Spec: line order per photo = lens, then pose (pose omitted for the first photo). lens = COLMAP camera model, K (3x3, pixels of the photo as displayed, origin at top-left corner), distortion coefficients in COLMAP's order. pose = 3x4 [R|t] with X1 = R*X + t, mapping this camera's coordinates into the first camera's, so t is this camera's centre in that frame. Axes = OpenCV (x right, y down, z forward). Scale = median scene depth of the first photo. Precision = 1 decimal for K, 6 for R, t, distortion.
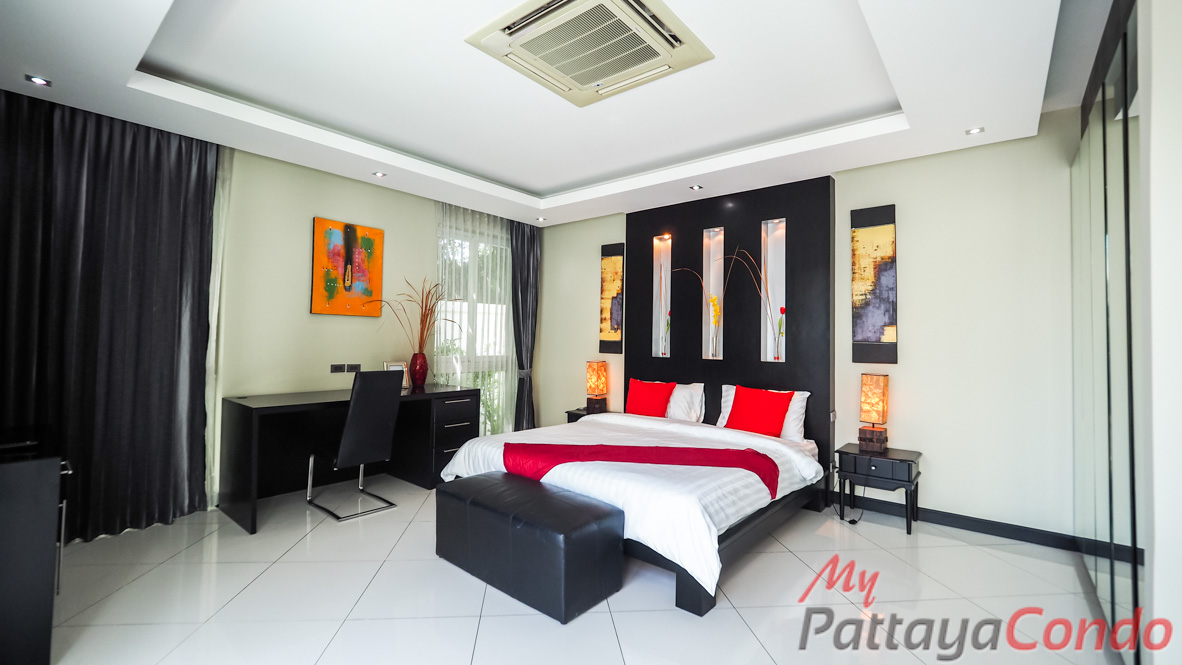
lens RADIAL K [[508.3, 0, 594.7], [0, 508.3, 330.7], [0, 0, 1]] dist [-0.003960, -0.000259]
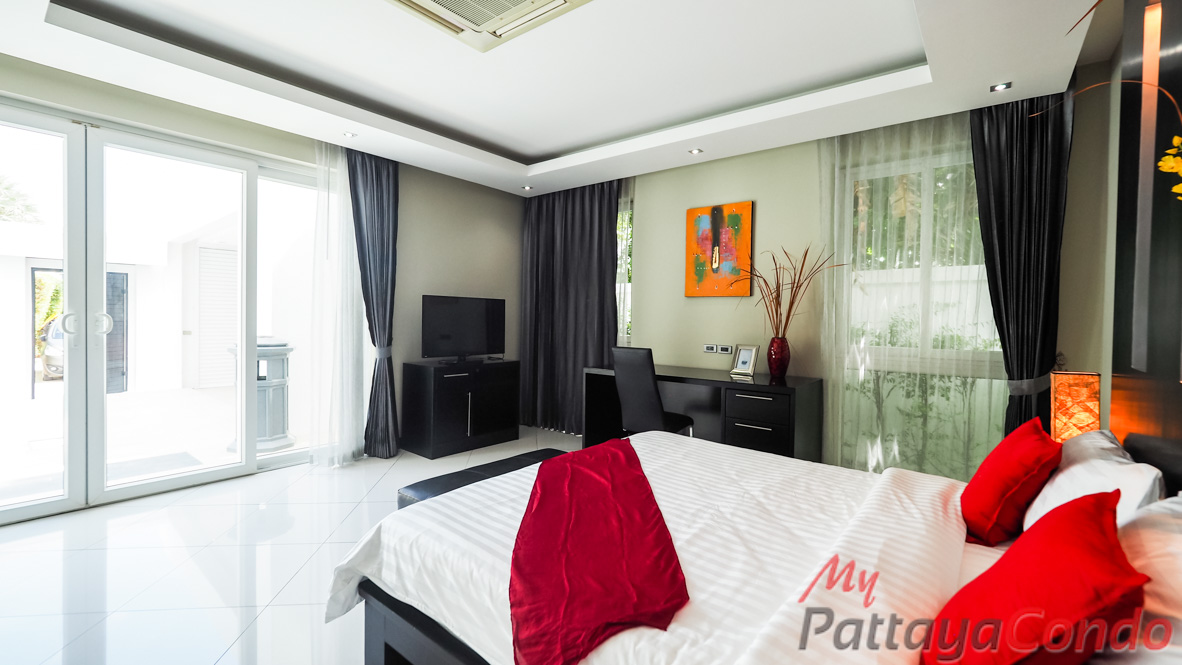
lens RADIAL K [[508.3, 0, 589.9], [0, 508.3, 326.9], [0, 0, 1]] dist [-0.003960, -0.000259]
pose [[-0.003837, 0.010327, -0.999939, 0.543187], [0.014338, 0.999844, 0.010271, 0.016799], [0.999890, -0.014298, -0.003984, 0.768219]]
